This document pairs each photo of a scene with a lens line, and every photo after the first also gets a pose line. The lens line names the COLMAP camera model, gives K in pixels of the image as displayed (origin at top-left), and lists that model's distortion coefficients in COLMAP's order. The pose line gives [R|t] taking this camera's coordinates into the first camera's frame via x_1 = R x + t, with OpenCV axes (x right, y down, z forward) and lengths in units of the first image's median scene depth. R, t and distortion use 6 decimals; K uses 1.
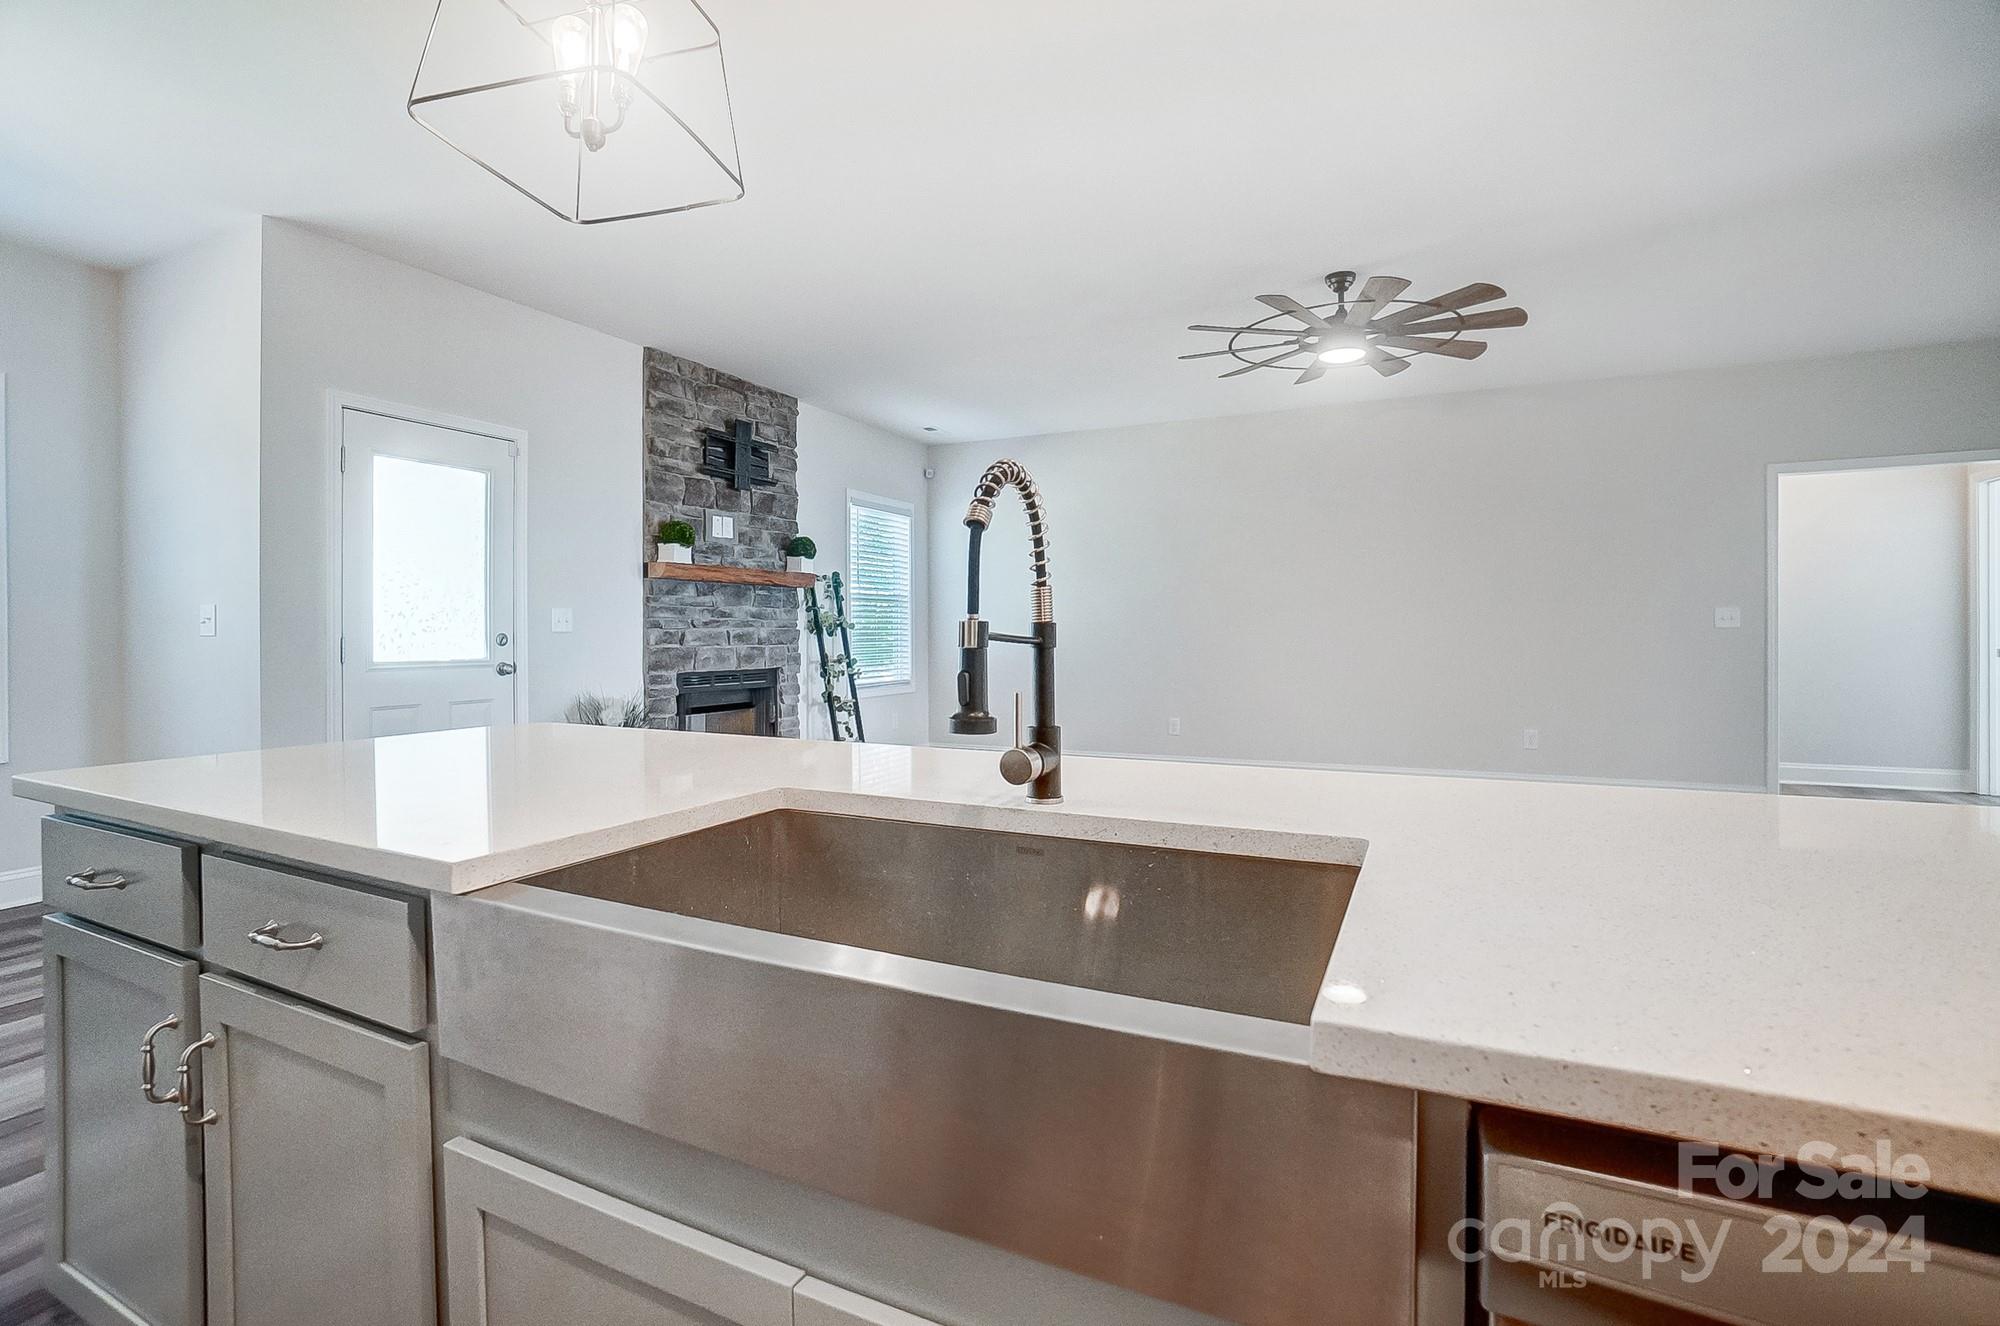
lens RADIAL K [[905.6, 0, 989.8], [0, 905.6, 643.0], [0, 0, 1]] dist [-0.049023, 0.017381]
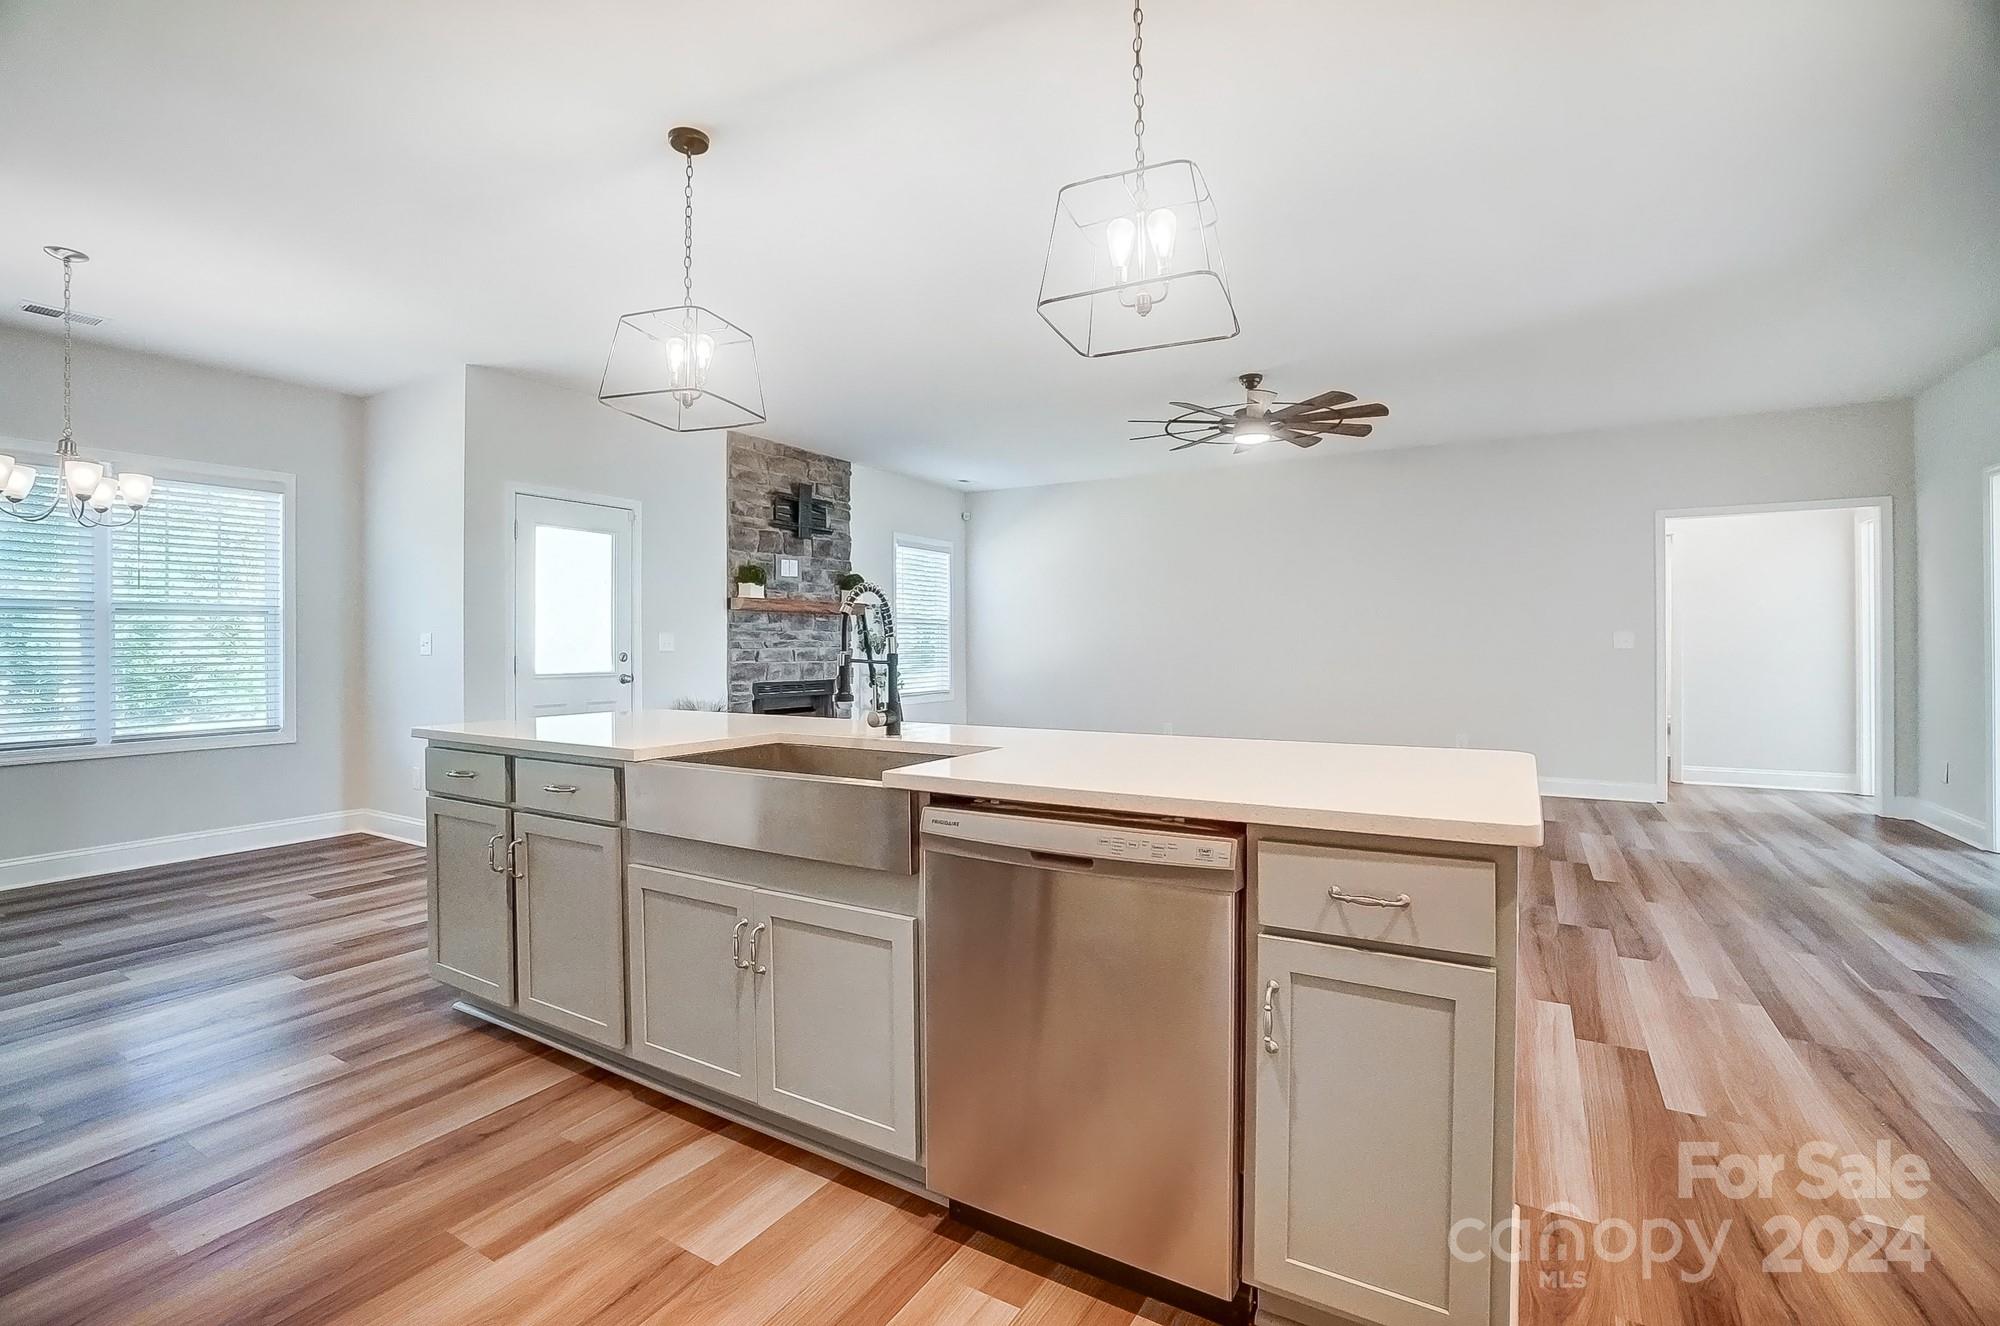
lens RADIAL K [[879.9, 0, 1000.0], [0, 879.9, 663.0], [0, 0, 1]] dist [-0.029849, 0.000049]
pose [[0.997094, 0.002631, -0.076131, 0.097691], [-0.002244, 0.999984, 0.005165, -0.002380], [0.076143, -0.004979, 0.997084, -0.219492]]
